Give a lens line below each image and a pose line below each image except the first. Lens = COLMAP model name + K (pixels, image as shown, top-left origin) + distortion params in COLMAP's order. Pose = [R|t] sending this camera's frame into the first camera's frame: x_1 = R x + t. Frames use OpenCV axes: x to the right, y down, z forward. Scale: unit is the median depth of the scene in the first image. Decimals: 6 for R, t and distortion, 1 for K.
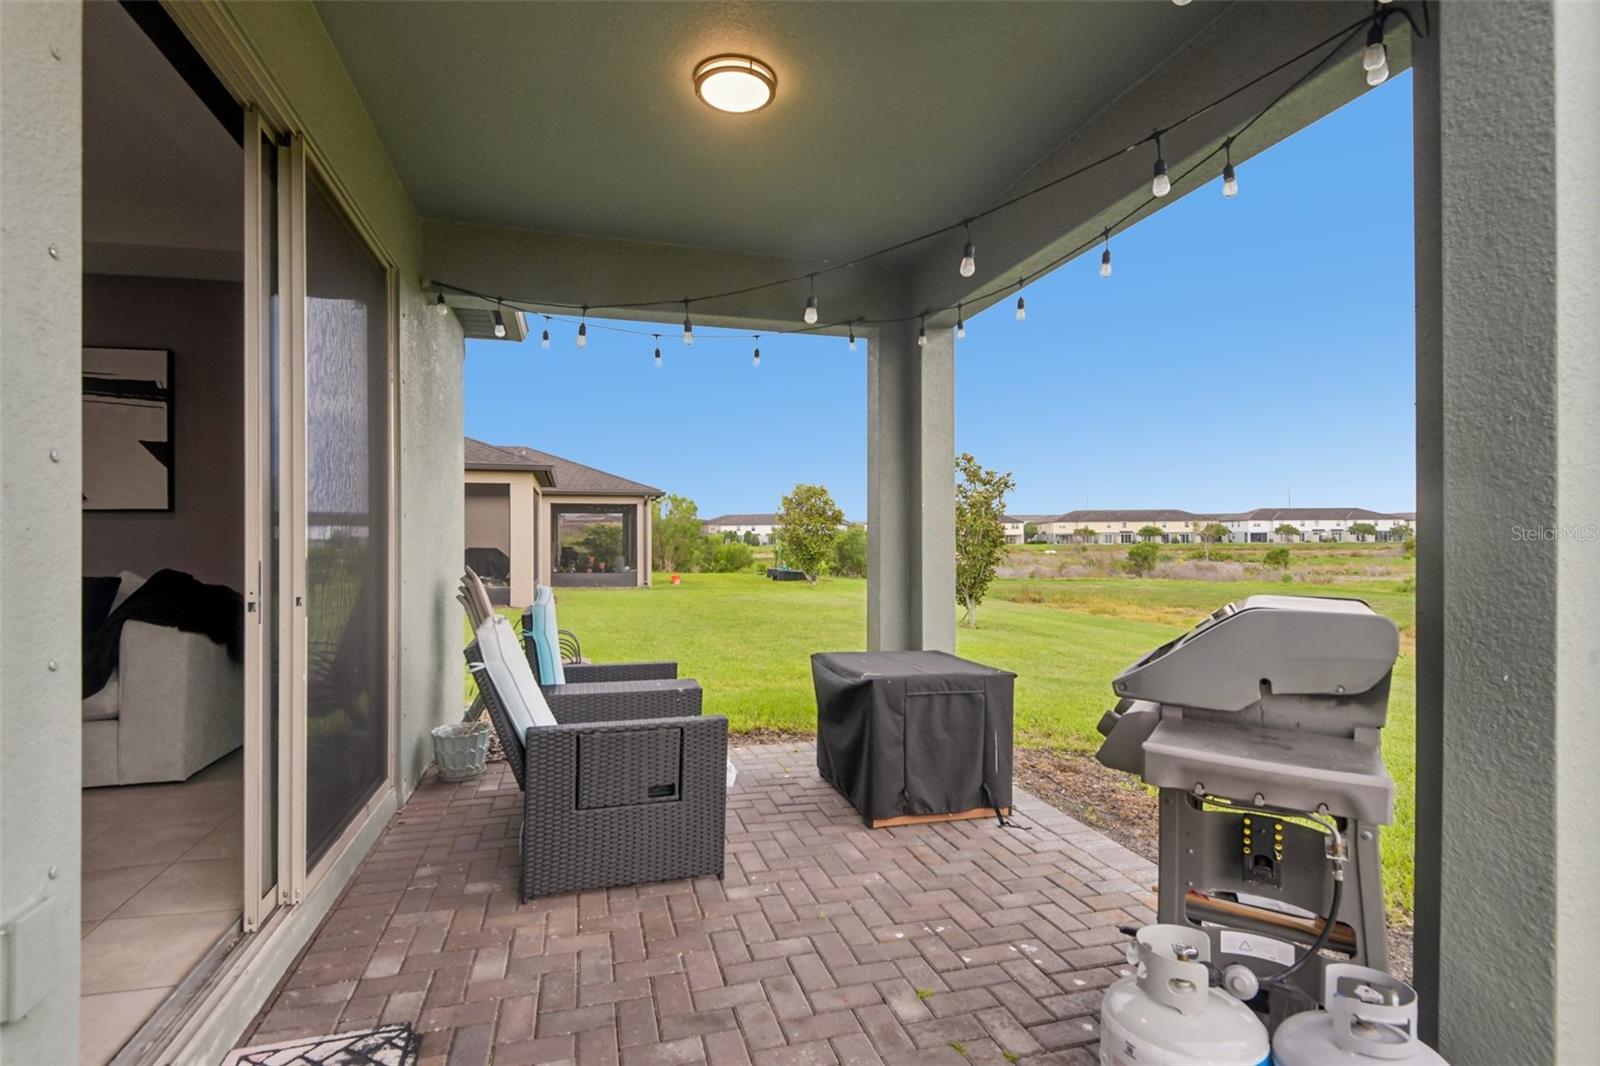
lens RADIAL K [[768.5, 0, 757.6], [0, 768.5, 540.6], [0, 0, 1]] dist [0.000879, 0.000403]
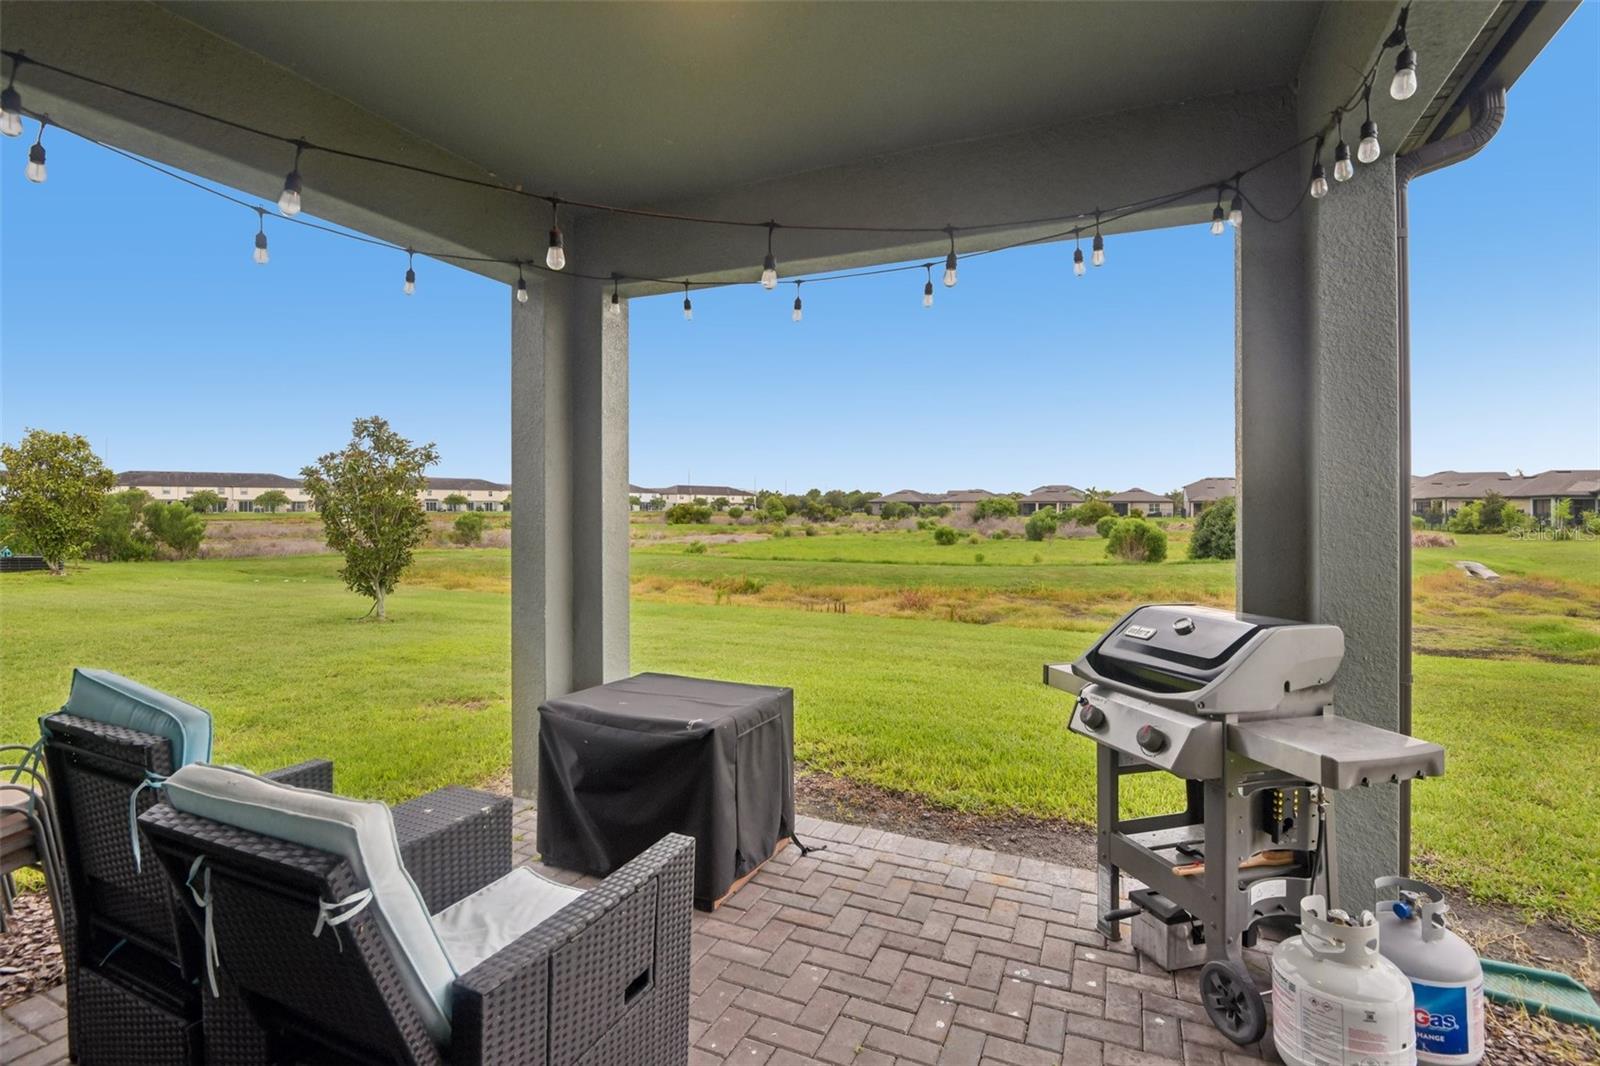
lens RADIAL K [[776.6, 0, 795.6], [0, 776.6, 508.6], [0, 0, 1]] dist [0.015282, -0.034391]
pose [[0.635658, 0.003039, 0.771965, -0.320587], [-0.003002, 0.999994, -0.001465, -0.038381], [-0.771965, -0.001386, 0.635663, 0.301650]]
